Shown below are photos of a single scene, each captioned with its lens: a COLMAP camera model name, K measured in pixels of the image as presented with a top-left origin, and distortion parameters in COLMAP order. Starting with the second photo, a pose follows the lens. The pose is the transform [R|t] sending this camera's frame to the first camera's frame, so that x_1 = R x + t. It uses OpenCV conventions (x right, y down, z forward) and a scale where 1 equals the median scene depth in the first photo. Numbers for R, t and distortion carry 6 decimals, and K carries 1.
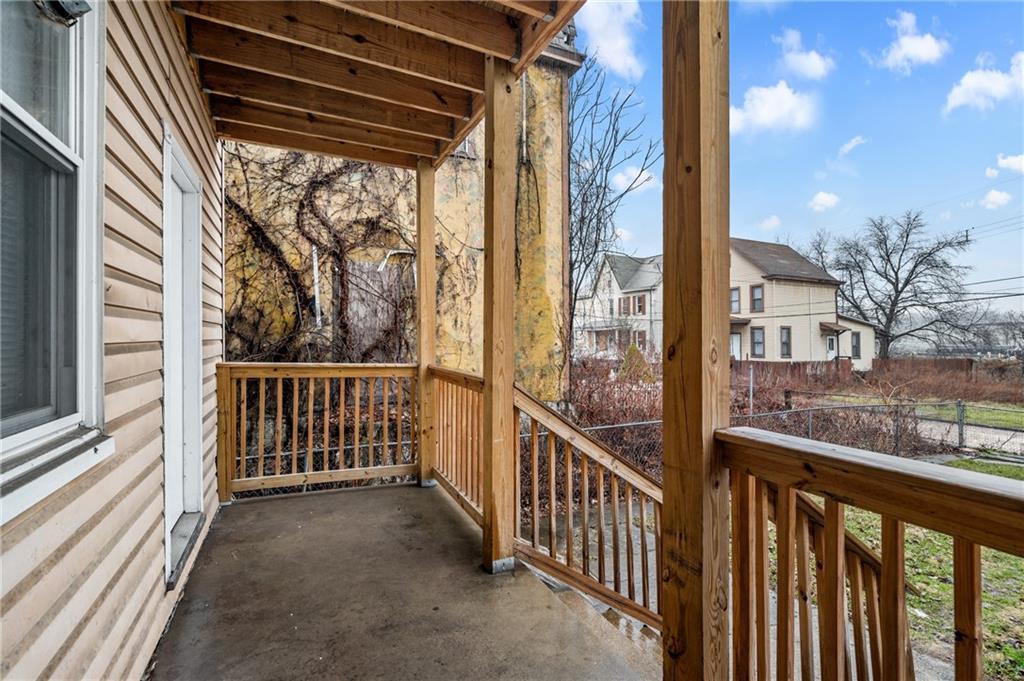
lens RADIAL K [[463.4, 0, 512.9], [0, 463.4, 330.9], [0, 0, 1]] dist [-0.000577, 0.000336]
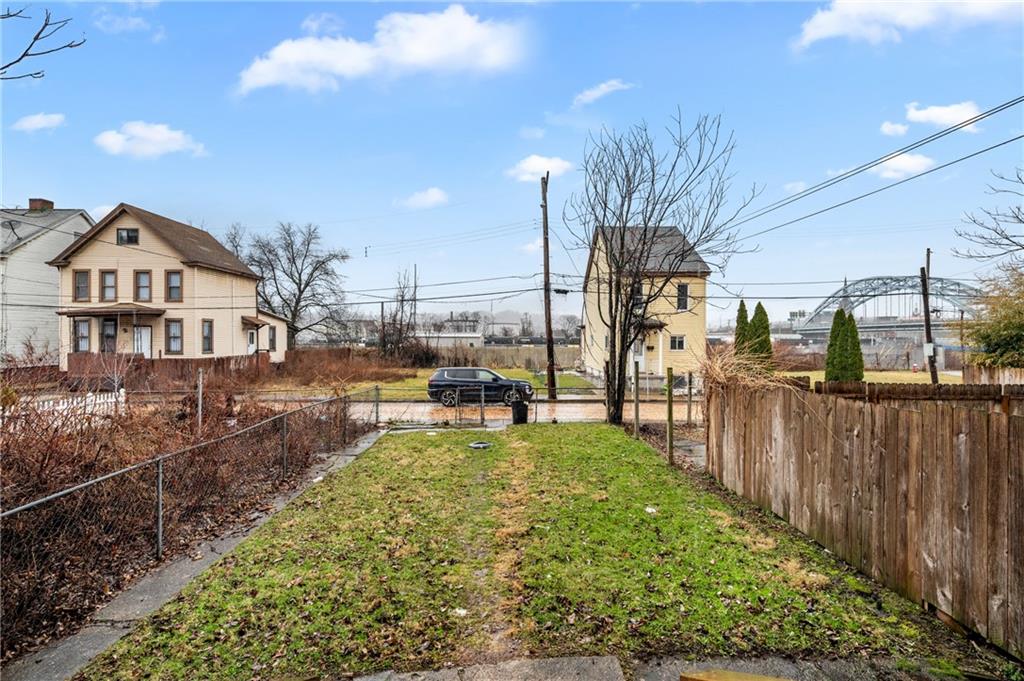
lens RADIAL K [[463.4, 0, 510.2], [0, 463.4, 331.3], [0, 0, 1]] dist [-0.000577, 0.000336]
pose [[0.413591, 0.002765, 0.910459, -0.000253], [-0.018295, 0.999819, 0.005275, -0.001717], [-0.910279, -0.018838, 0.413567, 0.068865]]
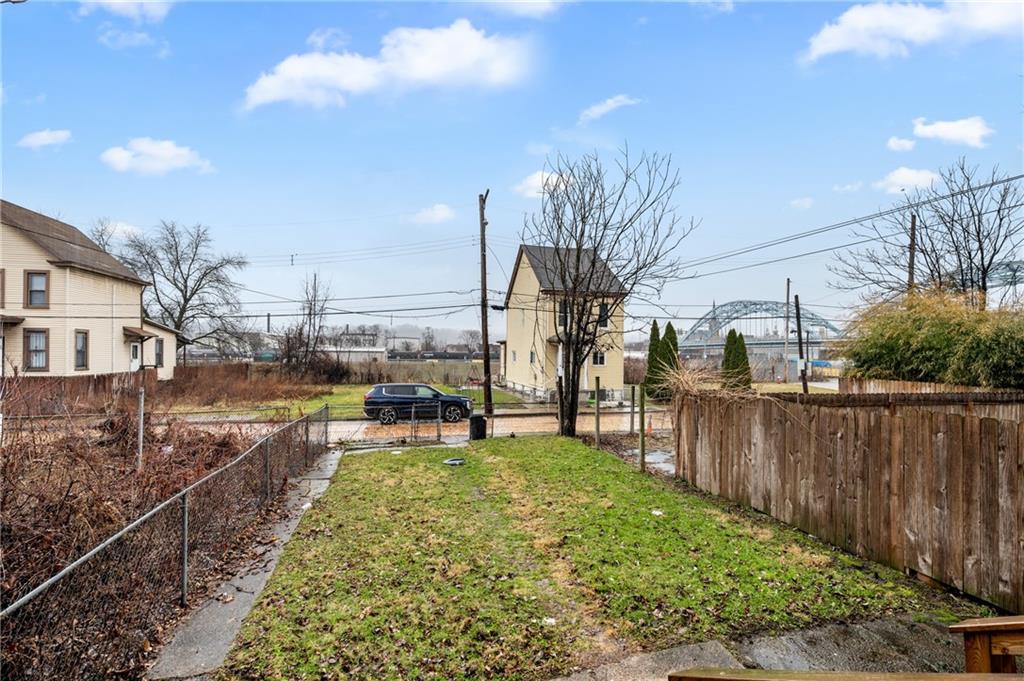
lens RADIAL K [[463.4, 0, 508.5], [0, 463.4, 341.4], [0, 0, 1]] dist [-0.000577, 0.000336]
pose [[0.209457, 0.014583, 0.977709, -0.025087], [-0.026125, 0.999615, -0.009313, -0.001901], [-0.977469, -0.023592, 0.209757, 0.123651]]
